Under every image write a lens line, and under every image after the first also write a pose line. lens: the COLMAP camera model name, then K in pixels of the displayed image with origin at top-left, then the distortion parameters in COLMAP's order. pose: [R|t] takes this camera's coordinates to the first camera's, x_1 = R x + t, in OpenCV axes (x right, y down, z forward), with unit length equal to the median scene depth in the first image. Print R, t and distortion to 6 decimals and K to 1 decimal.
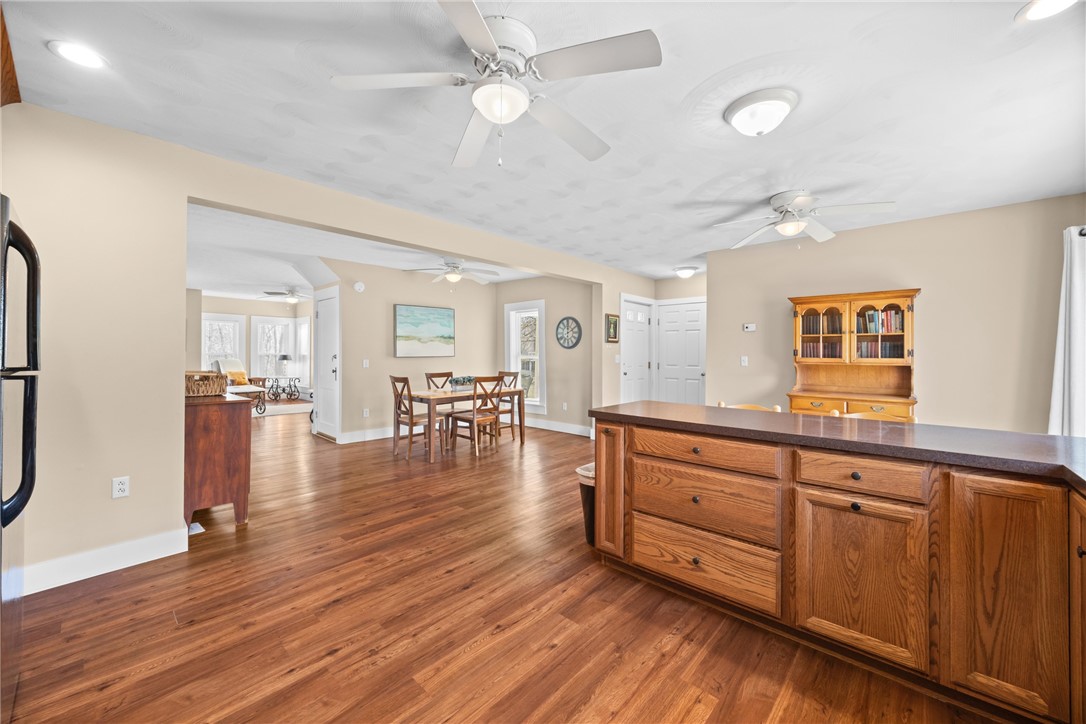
lens RADIAL K [[416.4, 0, 546.1], [0, 416.4, 357.0], [0, 0, 1]] dist [0.000696, 0.000026]
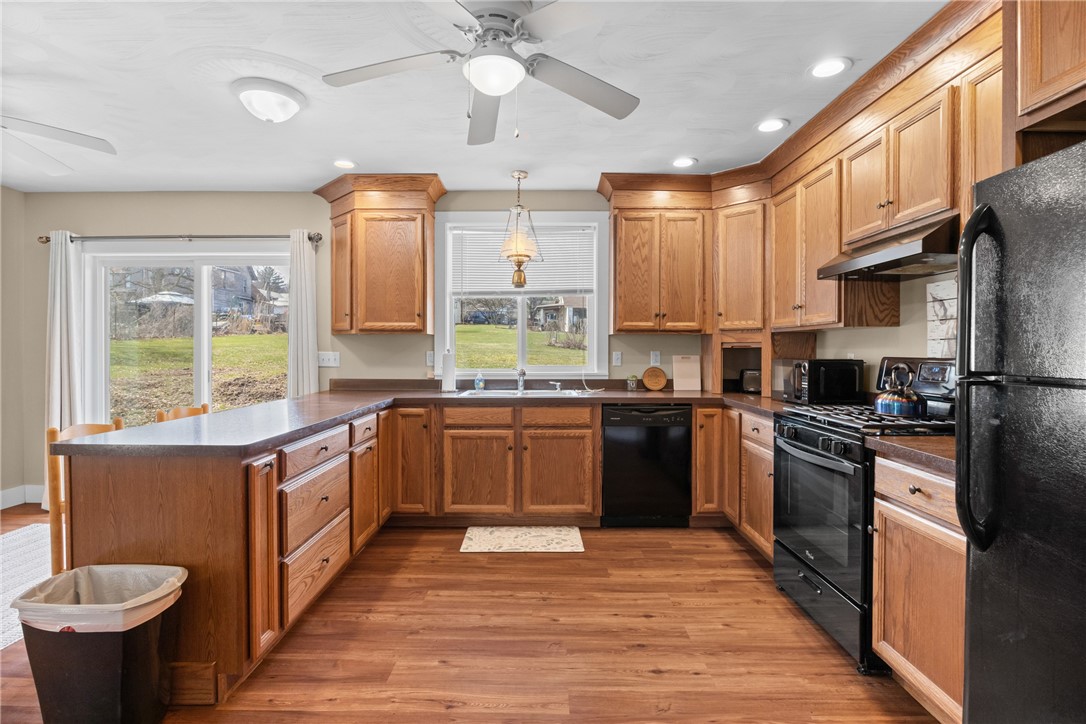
lens RADIAL K [[555.5, 0, 543.4], [0, 555.5, 358.5], [0, 0, 1]] dist [0.000184, 0.000085]
pose [[-0.681333, -0.014114, 0.731837, -1.007987], [-0.003754, 0.999868, 0.015789, -0.006400], [-0.731964, 0.008010, -0.681297, 1.629037]]
